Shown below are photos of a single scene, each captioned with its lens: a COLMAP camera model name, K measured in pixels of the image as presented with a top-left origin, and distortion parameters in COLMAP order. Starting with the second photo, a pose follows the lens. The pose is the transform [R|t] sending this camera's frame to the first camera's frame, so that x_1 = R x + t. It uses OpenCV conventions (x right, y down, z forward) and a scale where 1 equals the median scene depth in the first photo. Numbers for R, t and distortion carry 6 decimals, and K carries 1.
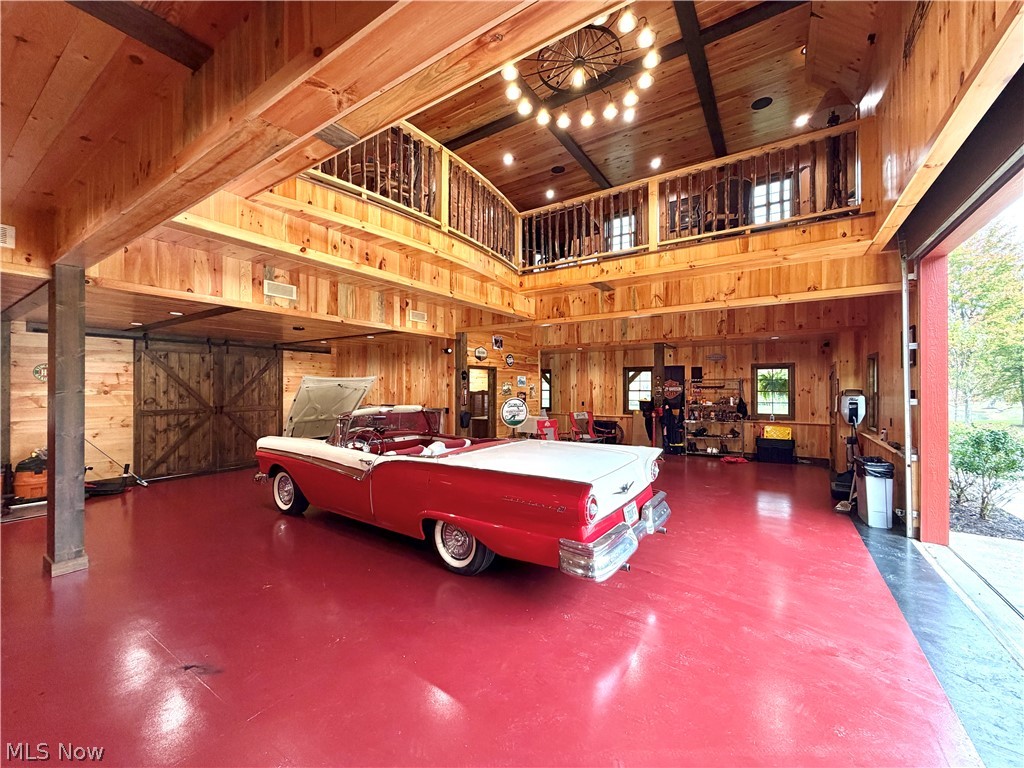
lens RADIAL K [[409.0, 0, 512.1], [0, 409.0, 386.8], [0, 0, 1]] dist [-0.001485, -0.000048]
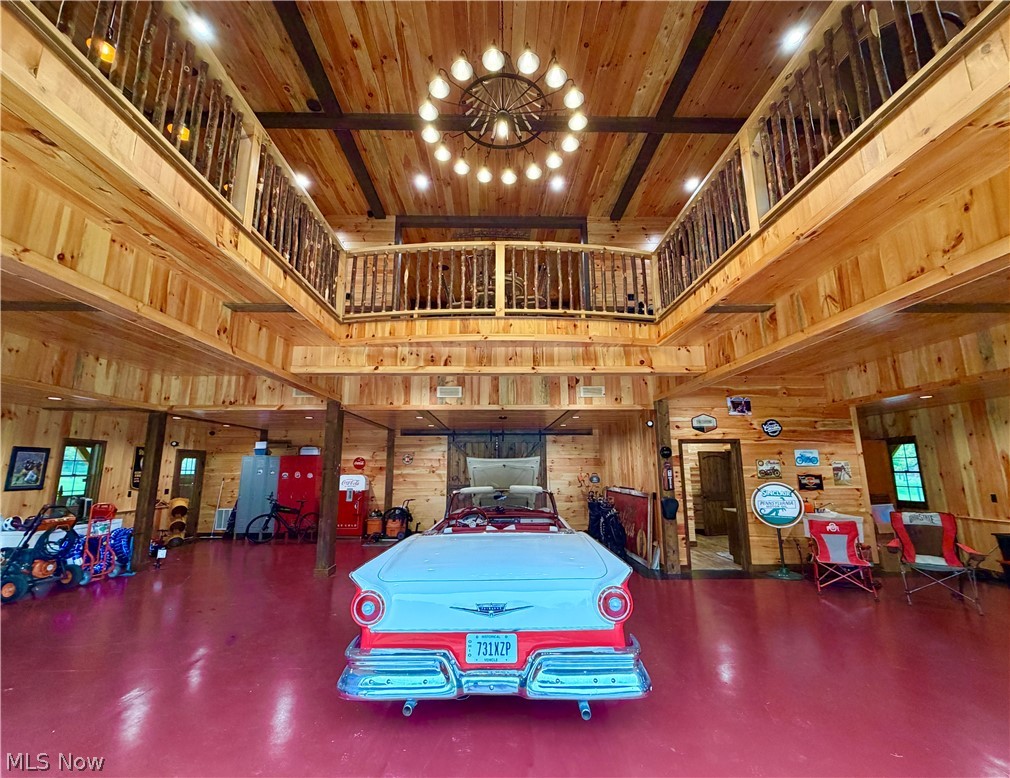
lens RADIAL K [[431.8, 0, 502.9], [0, 431.8, 388.7], [0, 0, 1]] dist [0.001259, -0.000141]
pose [[0.563218, -0.152777, -0.812062, 0.411191], [0.003681, 0.983213, -0.182424, 0.002970], [0.826300, 0.099755, 0.554326, 0.240078]]
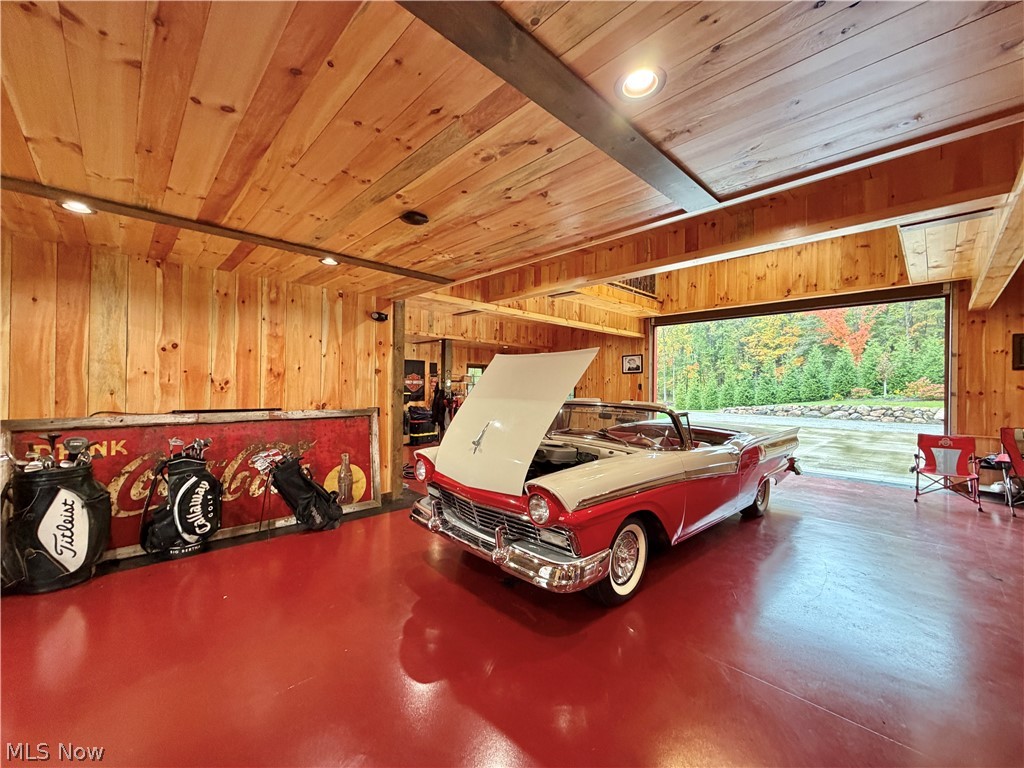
lens RADIAL K [[409.0, 0, 512.3], [0, 409.0, 384.6], [0, 0, 1]] dist [-0.001485, -0.000048]
pose [[0.218074, 0.008821, 0.975892, -0.722218], [-0.015321, 0.999867, -0.005614, 0.016638], [-0.975812, -0.013727, 0.218180, 0.663348]]
